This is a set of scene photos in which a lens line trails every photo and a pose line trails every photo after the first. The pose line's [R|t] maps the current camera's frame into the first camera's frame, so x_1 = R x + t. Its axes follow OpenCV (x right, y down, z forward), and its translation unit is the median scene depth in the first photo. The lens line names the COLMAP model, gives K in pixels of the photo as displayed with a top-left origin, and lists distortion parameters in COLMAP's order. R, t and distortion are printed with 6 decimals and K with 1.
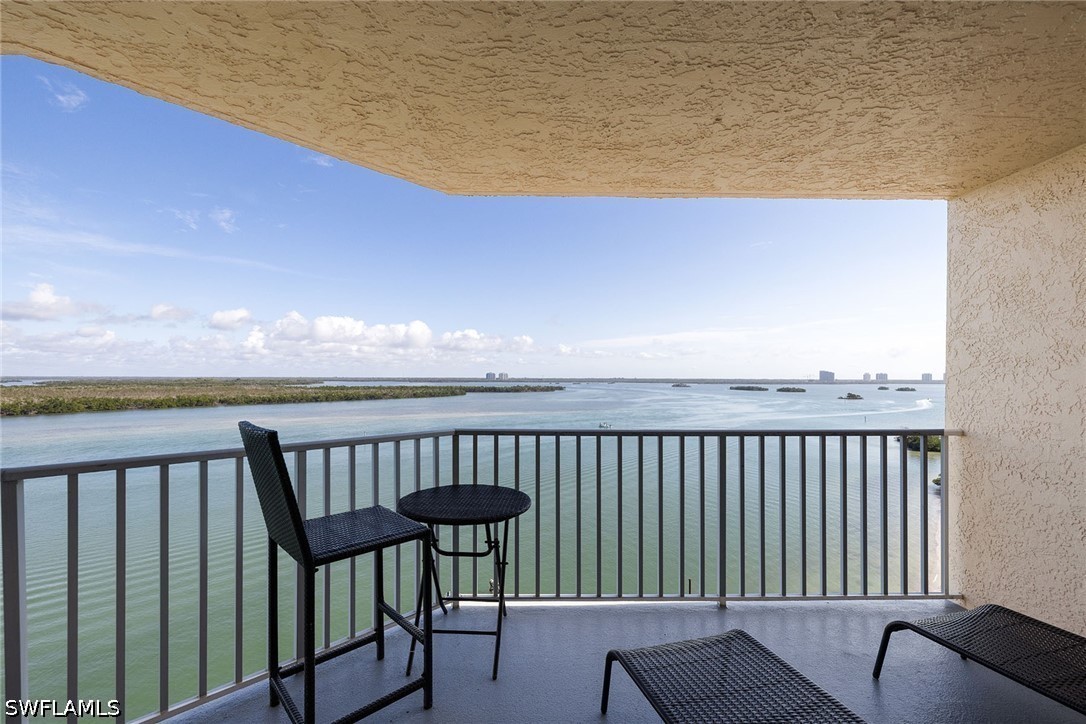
lens RADIAL K [[462.7, 0, 543.9], [0, 462.7, 381.6], [0, 0, 1]] dist [-0.000886, 0.000123]
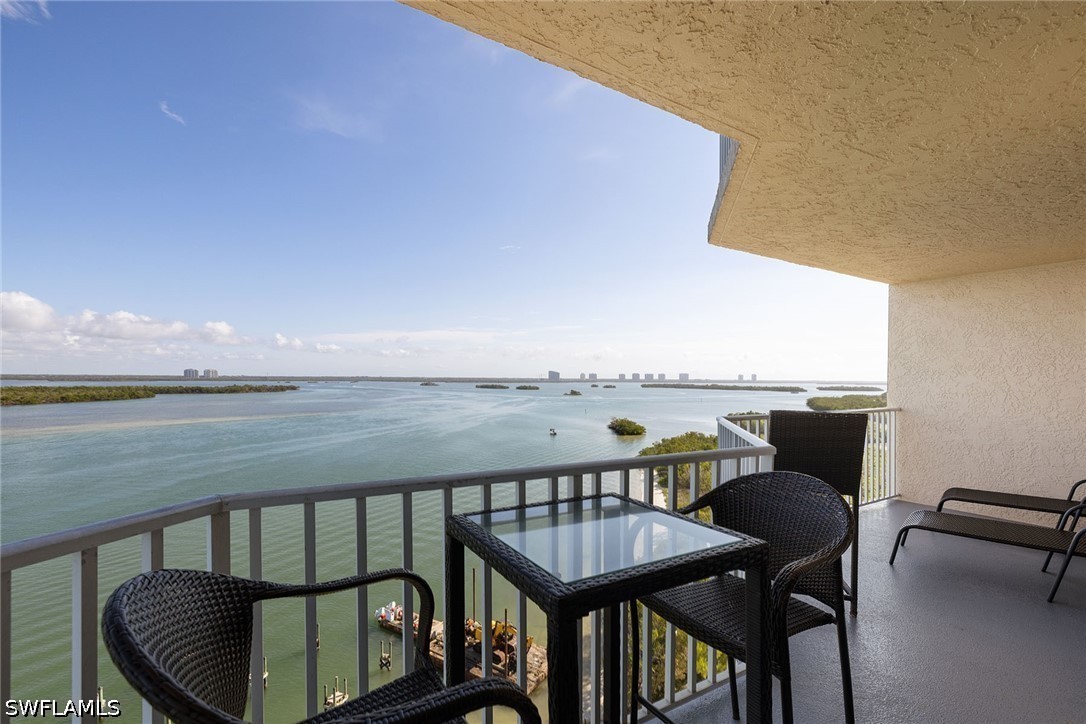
lens RADIAL K [[473.8, 0, 540.7], [0, 473.8, 381.1], [0, 0, 1]] dist [0.004529, -0.000041]
pose [[0.862409, -0.000609, 0.506211, -1.424513], [-0.000367, 0.999998, 0.001829, -0.008580], [-0.506211, -0.001763, 0.862408, 0.067501]]
